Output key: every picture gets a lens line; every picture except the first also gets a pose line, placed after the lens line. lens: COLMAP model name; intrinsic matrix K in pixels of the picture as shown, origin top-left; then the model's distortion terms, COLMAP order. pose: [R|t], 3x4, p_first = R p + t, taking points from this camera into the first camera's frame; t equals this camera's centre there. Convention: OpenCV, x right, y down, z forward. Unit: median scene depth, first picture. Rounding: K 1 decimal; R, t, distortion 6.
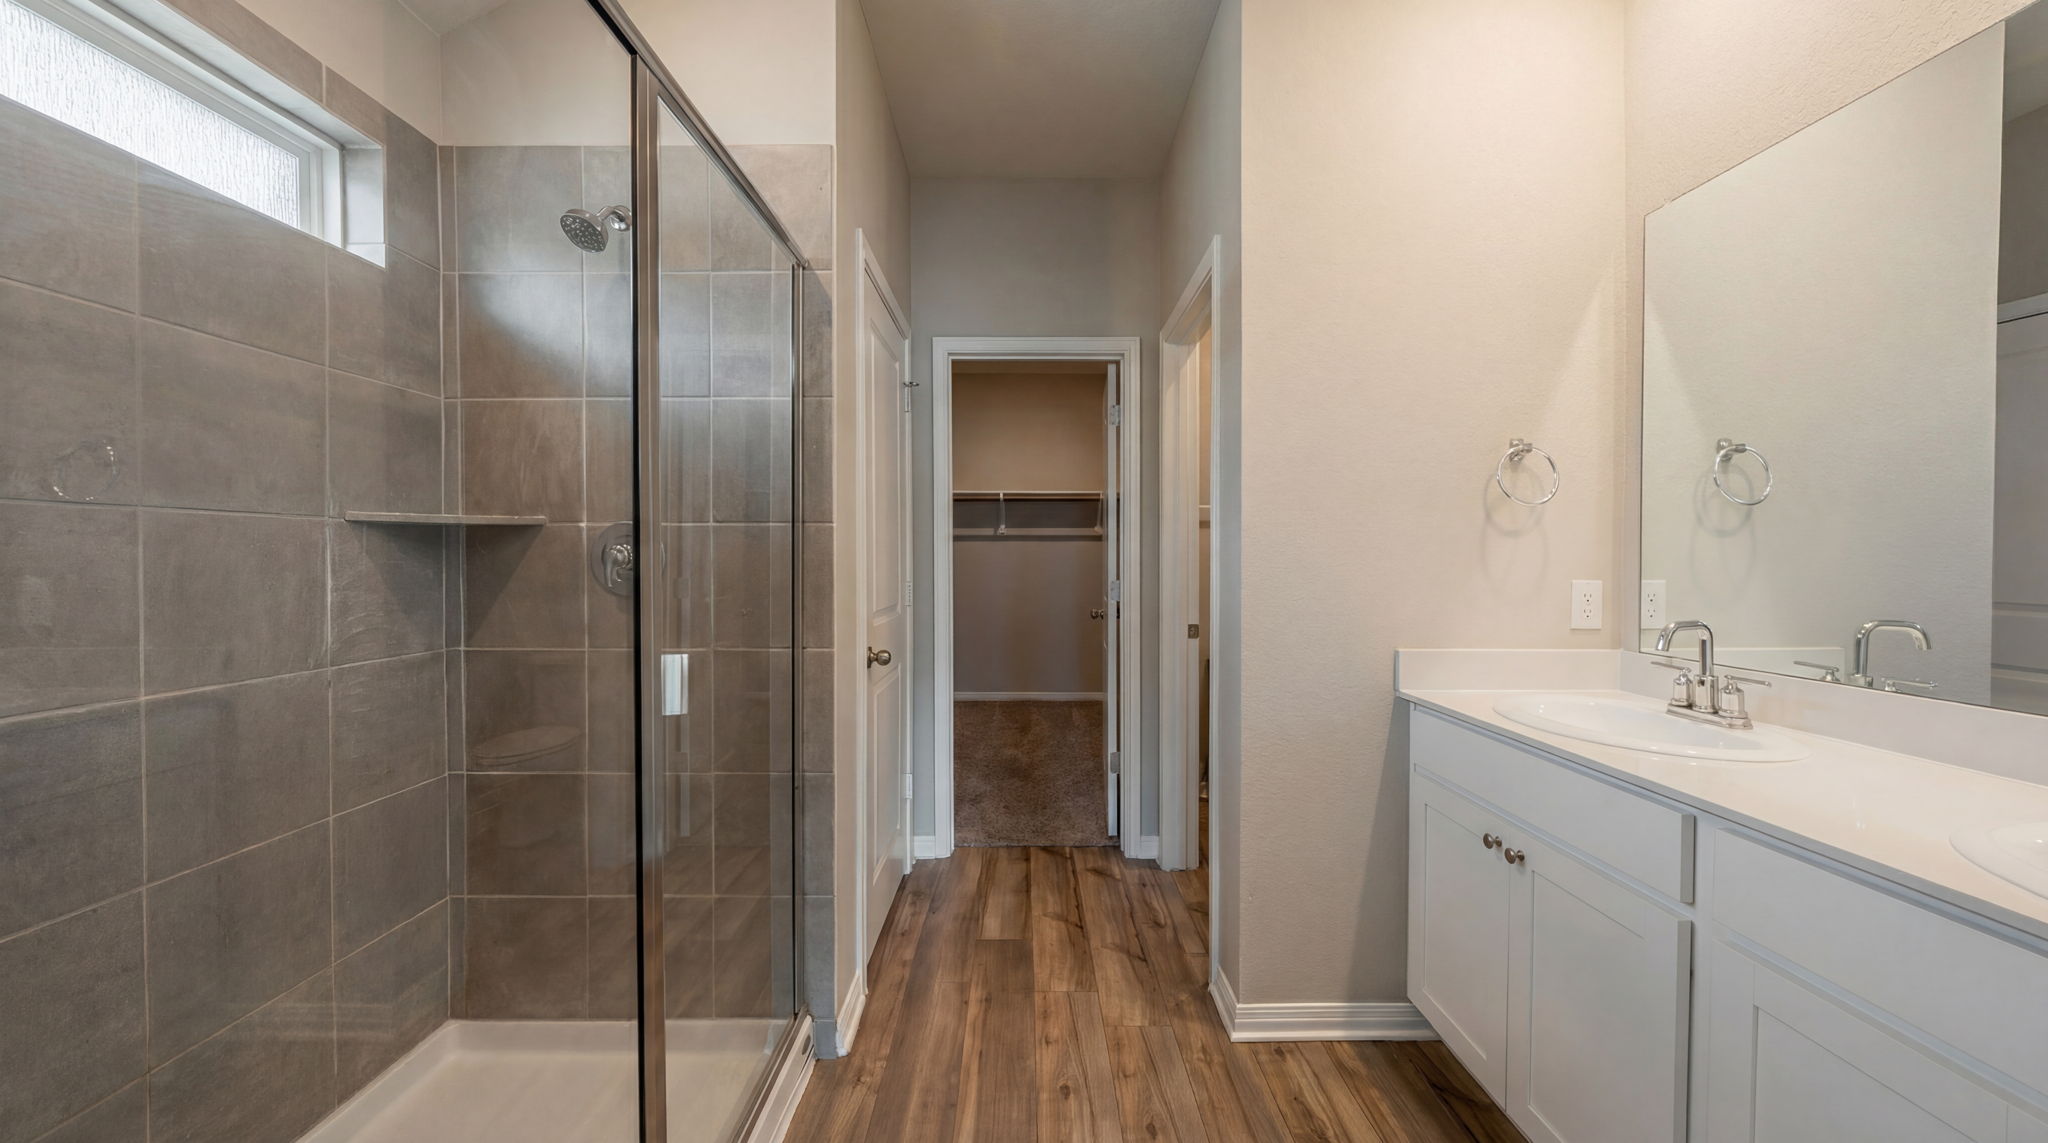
lens RADIAL K [[805.9, 0, 1024.0], [0, 805.9, 571.5], [0, 0, 1]] dist [0.000555, -0.000005]
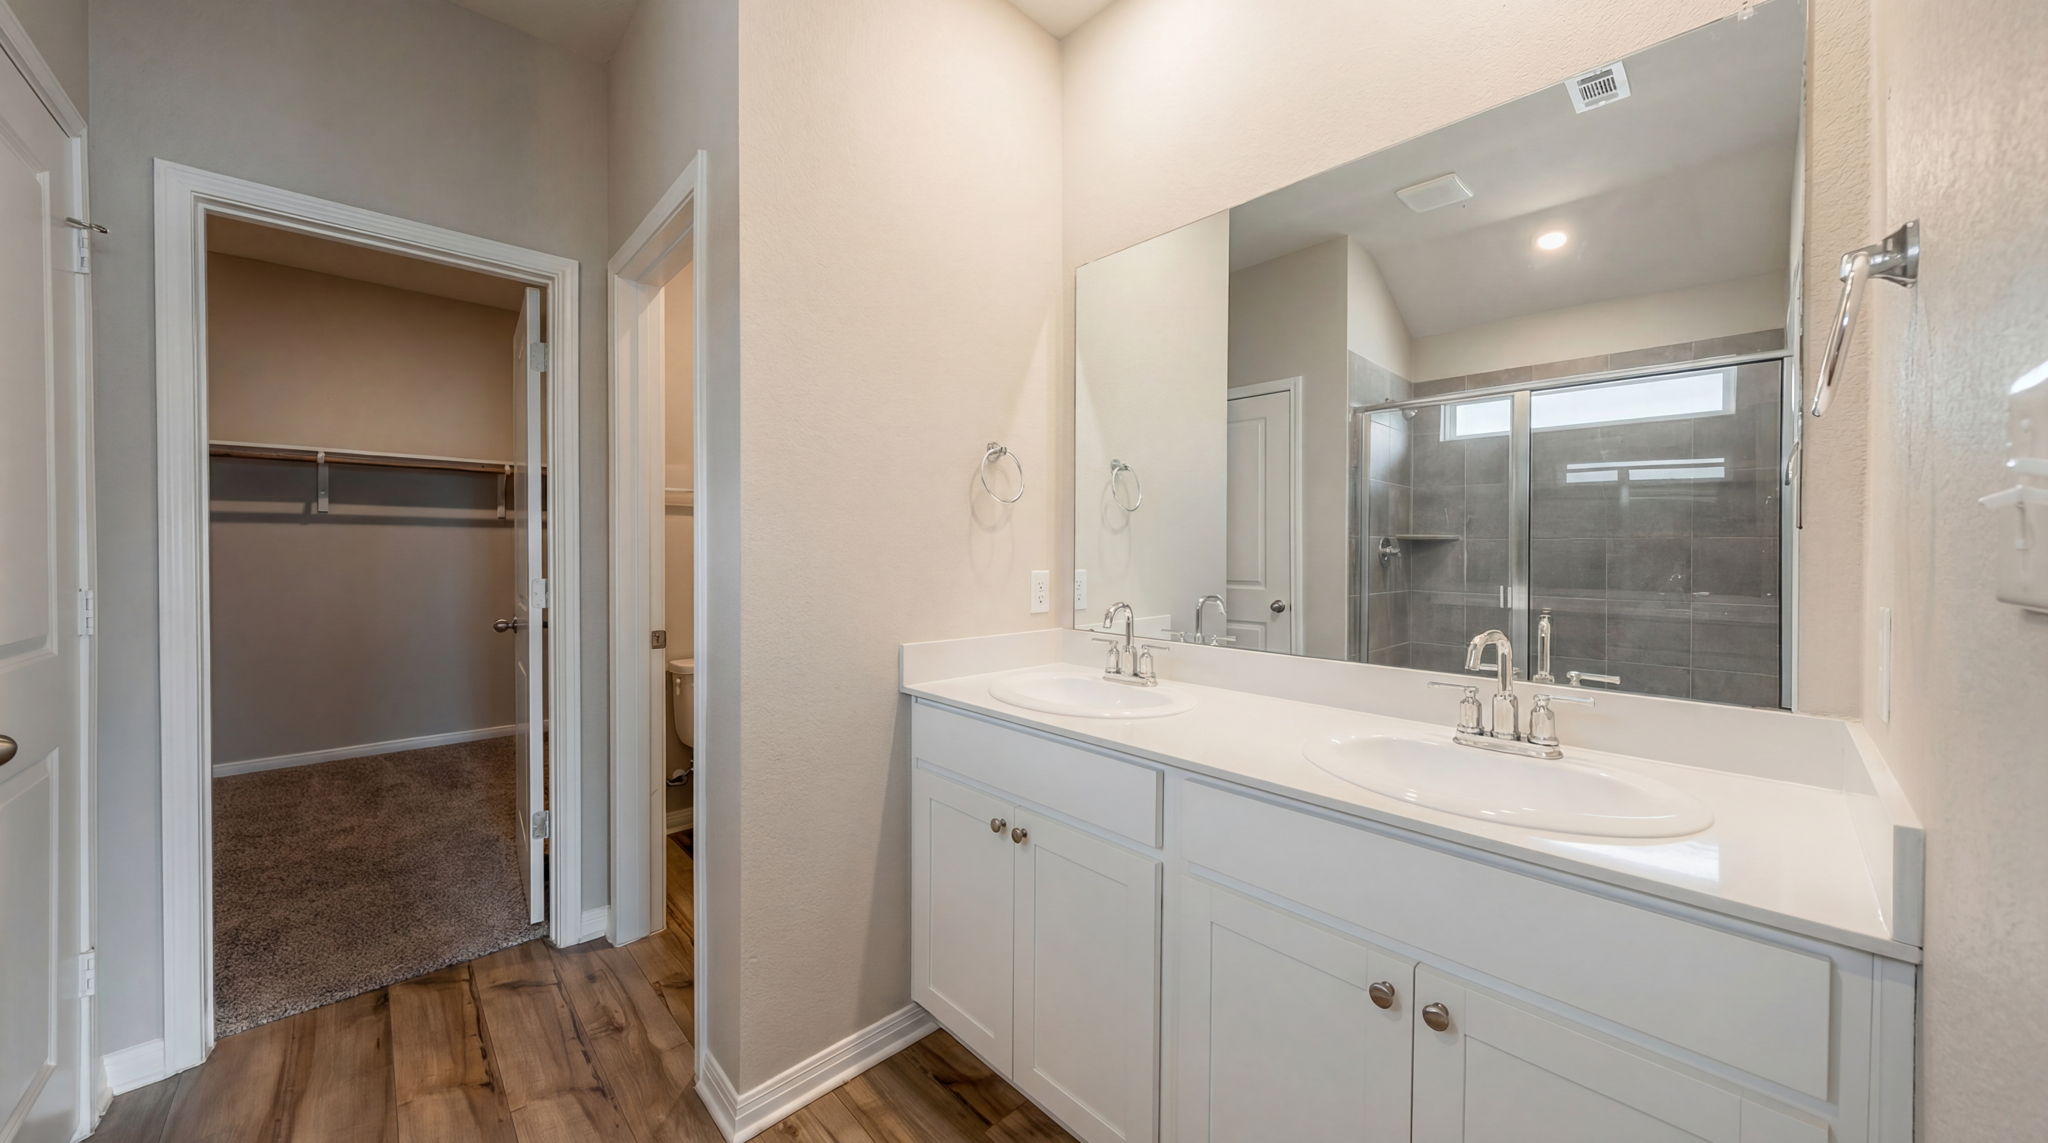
lens RADIAL K [[710.6, 0, 1029.1], [0, 710.6, 556.0], [0, 0, 1]] dist [0.000246, -0.000095]
pose [[0.723975, -0.003091, 0.689819, -0.015317], [0.007892, 0.999962, -0.003802, -0.005099], [-0.689781, 0.008197, 0.723971, 0.252588]]
